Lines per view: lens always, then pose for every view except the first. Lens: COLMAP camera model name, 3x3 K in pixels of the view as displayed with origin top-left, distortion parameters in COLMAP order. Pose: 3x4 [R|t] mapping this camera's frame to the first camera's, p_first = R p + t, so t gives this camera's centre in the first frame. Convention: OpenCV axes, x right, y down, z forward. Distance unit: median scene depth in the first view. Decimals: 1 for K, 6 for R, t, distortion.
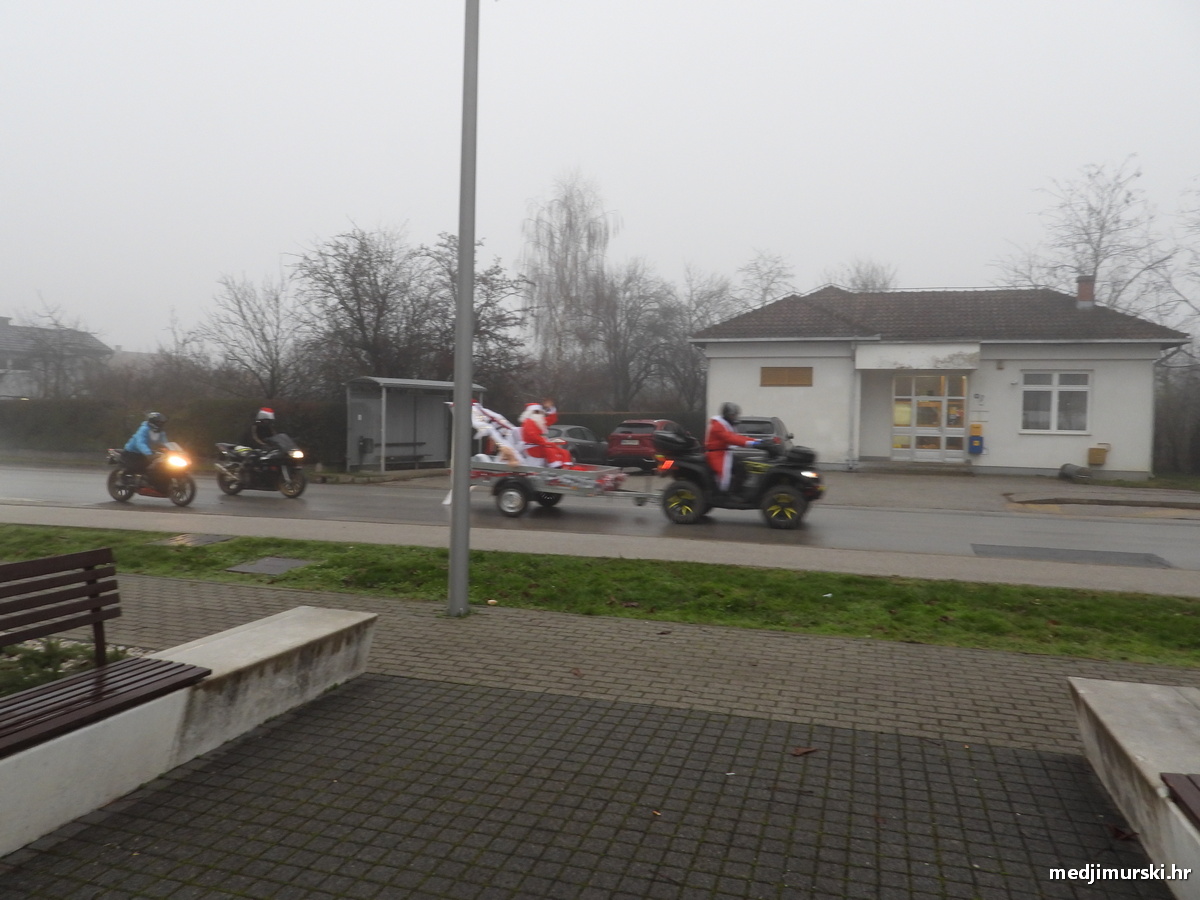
lens RADIAL K [[859.3, 0, 601.6], [0, 859.3, 449.2], [0, 0, 1]] dist [-0.019579, 0.008808]
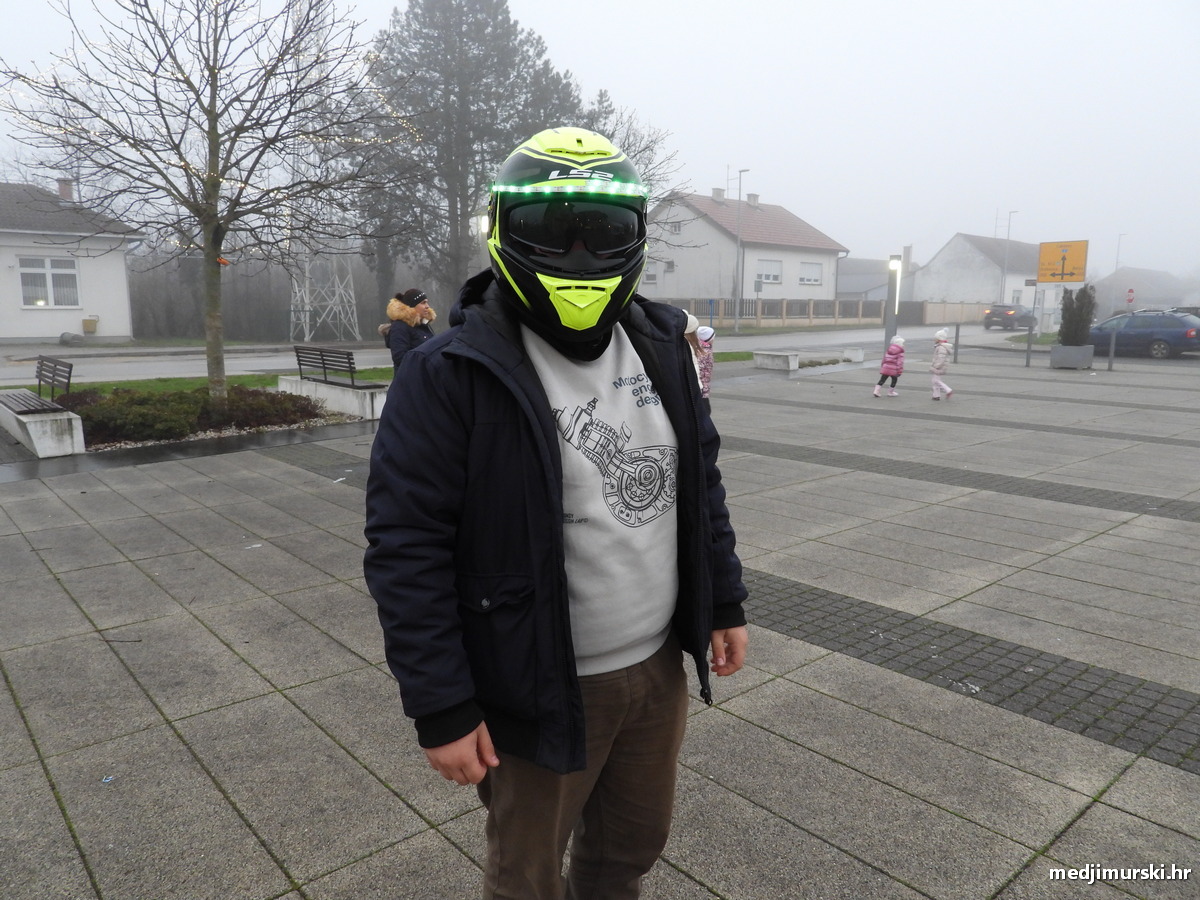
lens RADIAL K [[859.3, 0, 599.5], [0, 859.3, 449.1], [0, 0, 1]] dist [-0.019579, 0.008808]
pose [[0.528876, -0.154682, 0.834484, -0.138917], [0.032155, 0.986197, 0.162425, 0.008960], [-0.848090, -0.059069, 0.526550, -0.407181]]
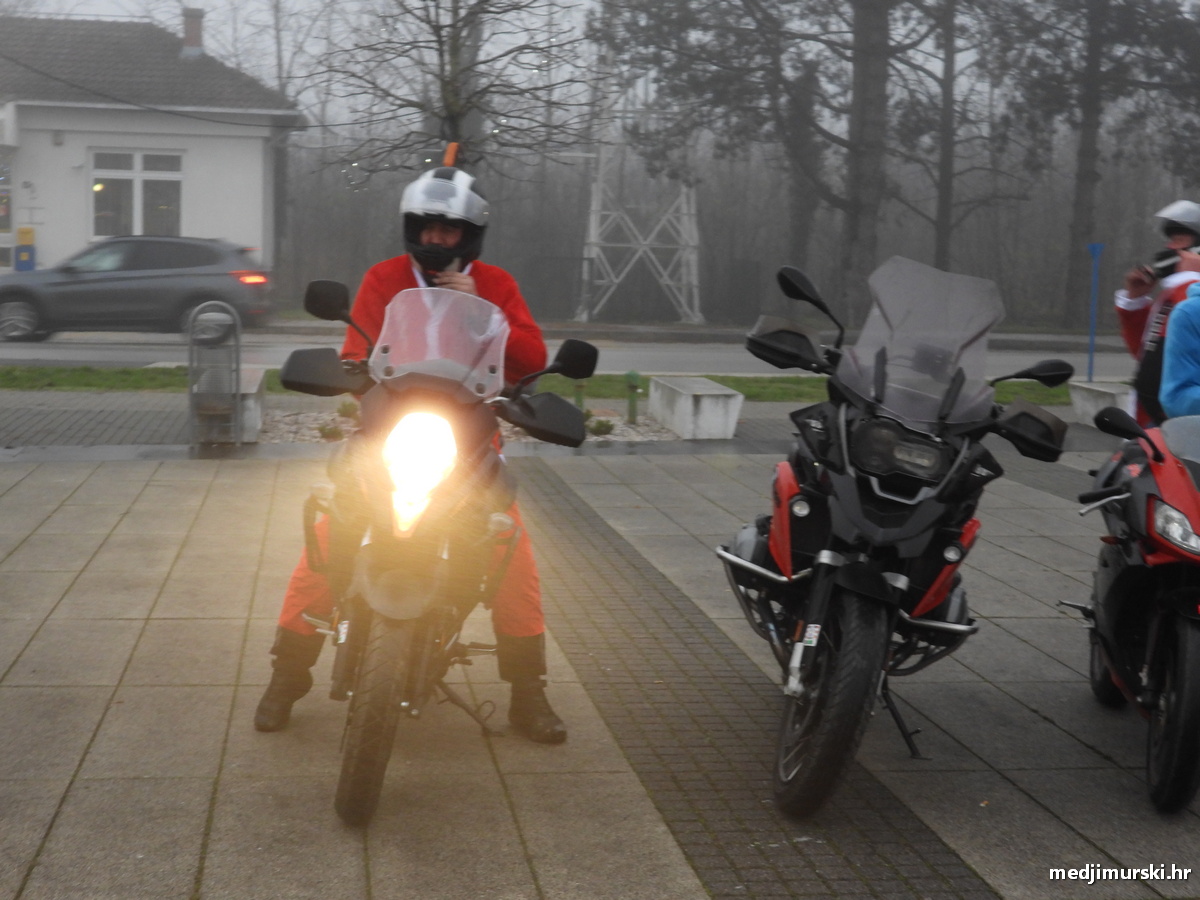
lens RADIAL K [[1932.4, 0, 595.7], [0, 1932.4, 442.8], [0, 0, 1]] dist [0.000446, 0.000000]
pose [[0.904465, -0.038730, 0.424785, 0.245659], [0.004710, 0.996715, 0.080847, 0.022404], [-0.426521, -0.071123, 0.901677, -0.688657]]
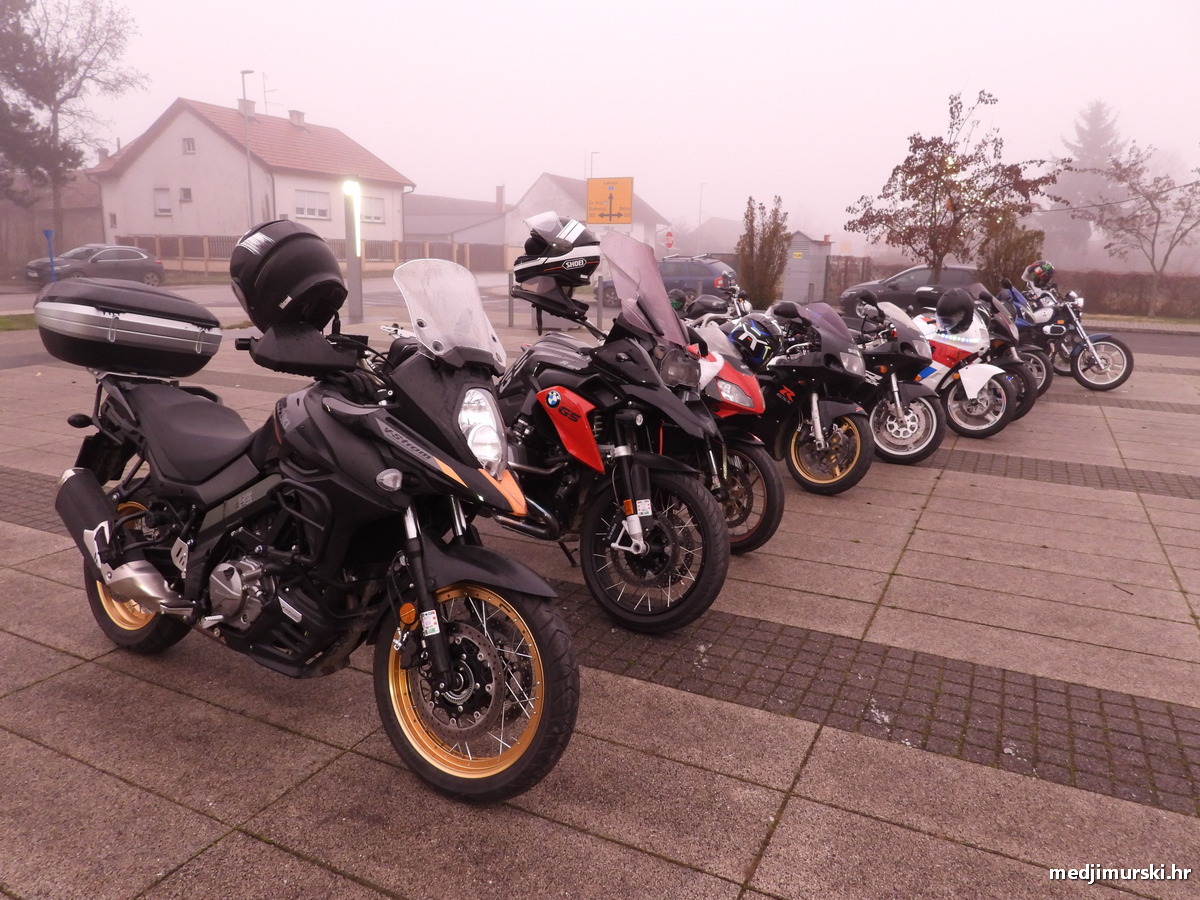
lens RADIAL K [[859.3, 0, 595.9], [0, 859.3, 449.6], [0, 0, 1]] dist [-0.019579, 0.008808]
pose [[0.165148, -0.232037, 0.958585, 0.229366], [0.013212, 0.972364, 0.233096, 0.021181], [-0.986180, -0.025831, 0.163650, -0.504159]]
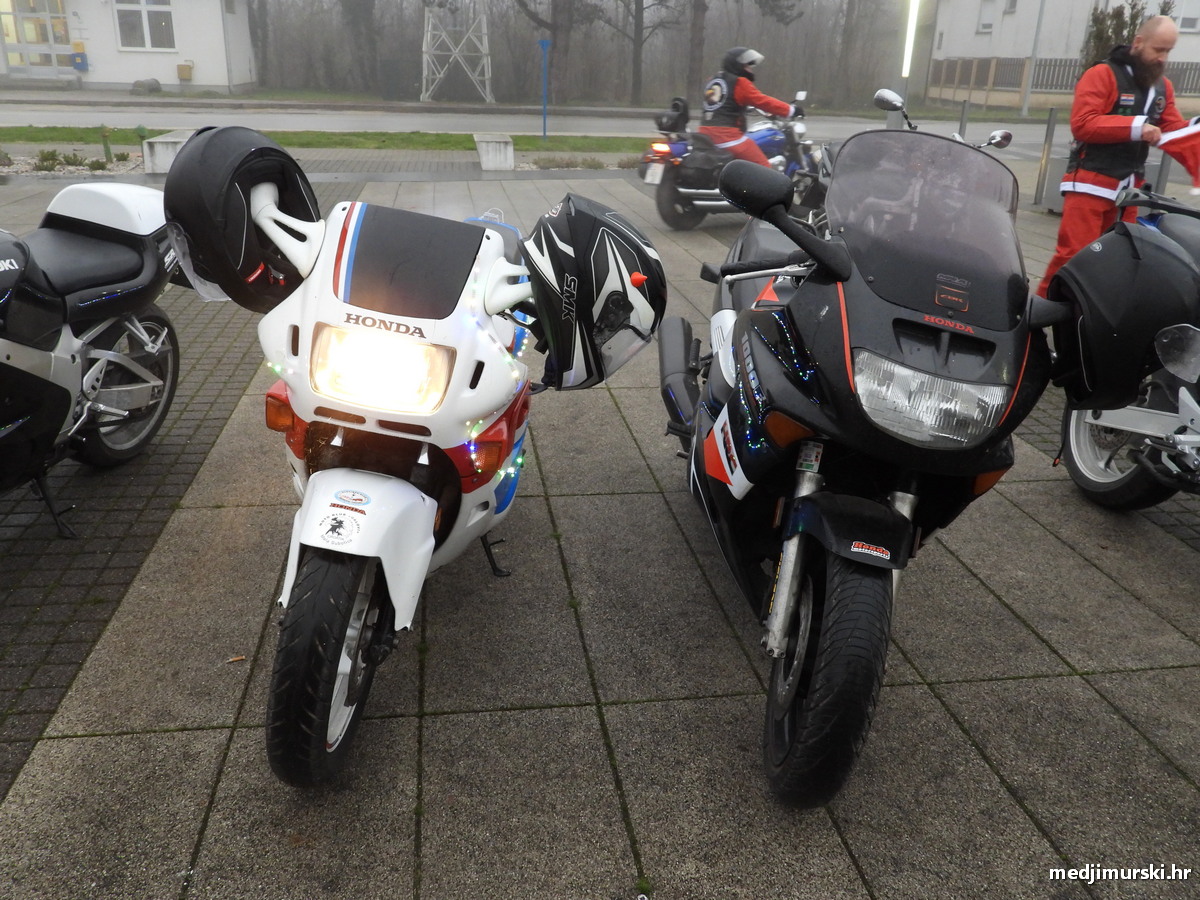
lens RADIAL K [[1006.7, 0, 596.6], [0, 1006.7, 448.5], [0, 0, 1]] dist [-0.017818, 0.019099]
pose [[0.902398, -0.148184, 0.404622, 0.555235], [0.002611, 0.940872, 0.338752, 0.035358], [-0.430895, -0.304633, 0.849428, -0.679168]]
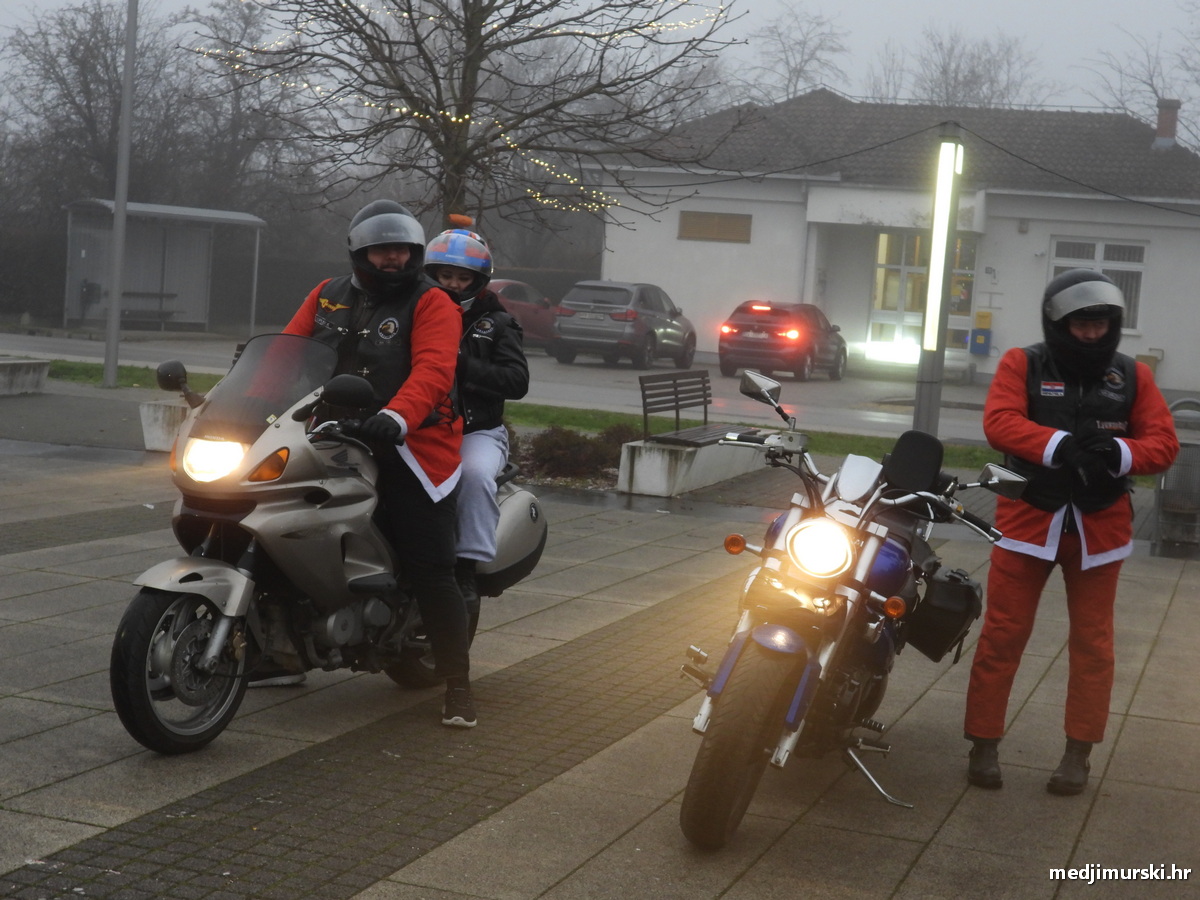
lens RADIAL K [[1932.4, 0, 601.4], [0, 1932.4, 449.7], [0, 0, 1]] dist [0.000446, 0.000000]
pose [[0.997992, 0.056391, -0.028857, 0.232271], [-0.054842, 0.997144, 0.051919, 0.021342], [0.031702, -0.050232, 0.998234, -0.690435]]
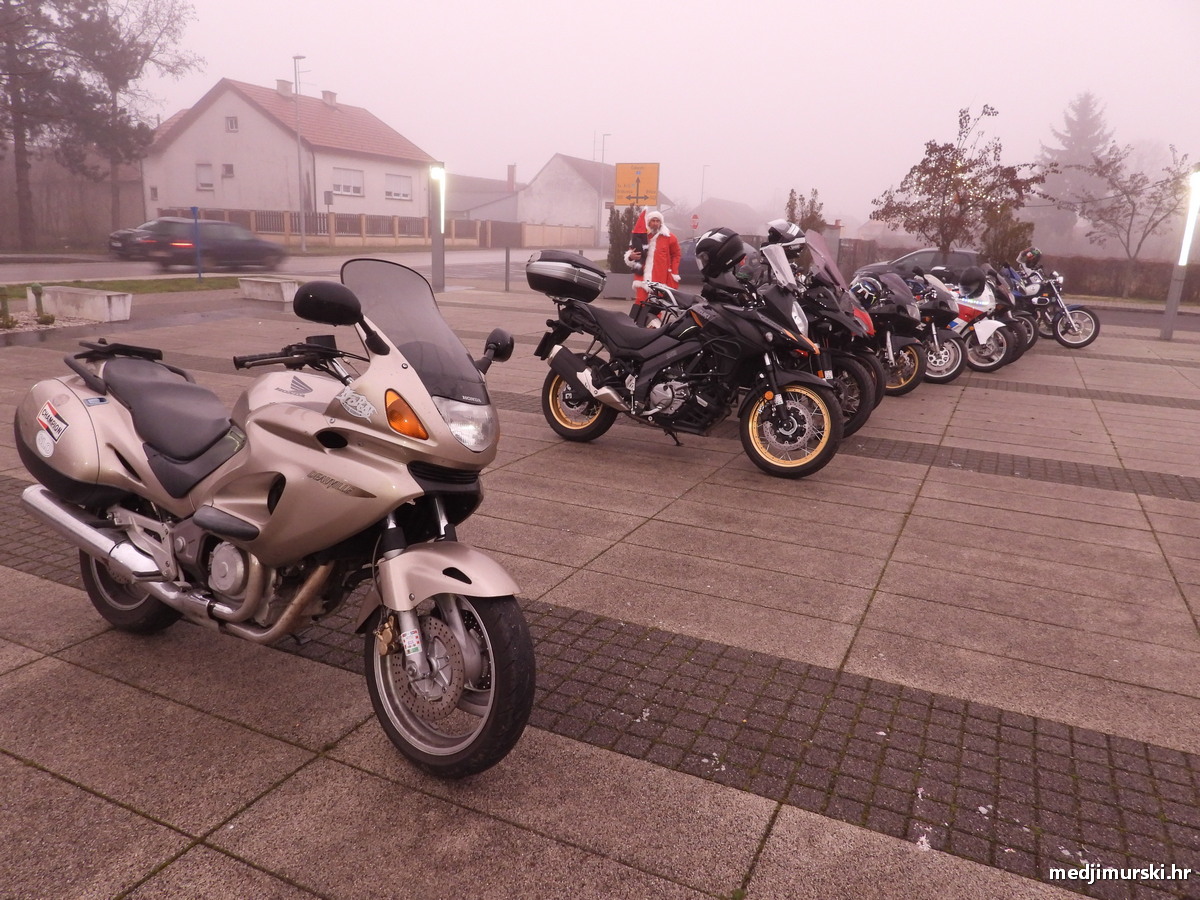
lens RADIAL K [[859.3, 0, 596.3], [0, 859.3, 451.4], [0, 0, 1]] dist [-0.019579, 0.008808]
pose [[0.151531, -0.255555, 0.954846, 0.081520], [-0.002204, 0.965911, 0.258866, 0.016604], [-0.988450, -0.041330, 0.145802, -0.455074]]
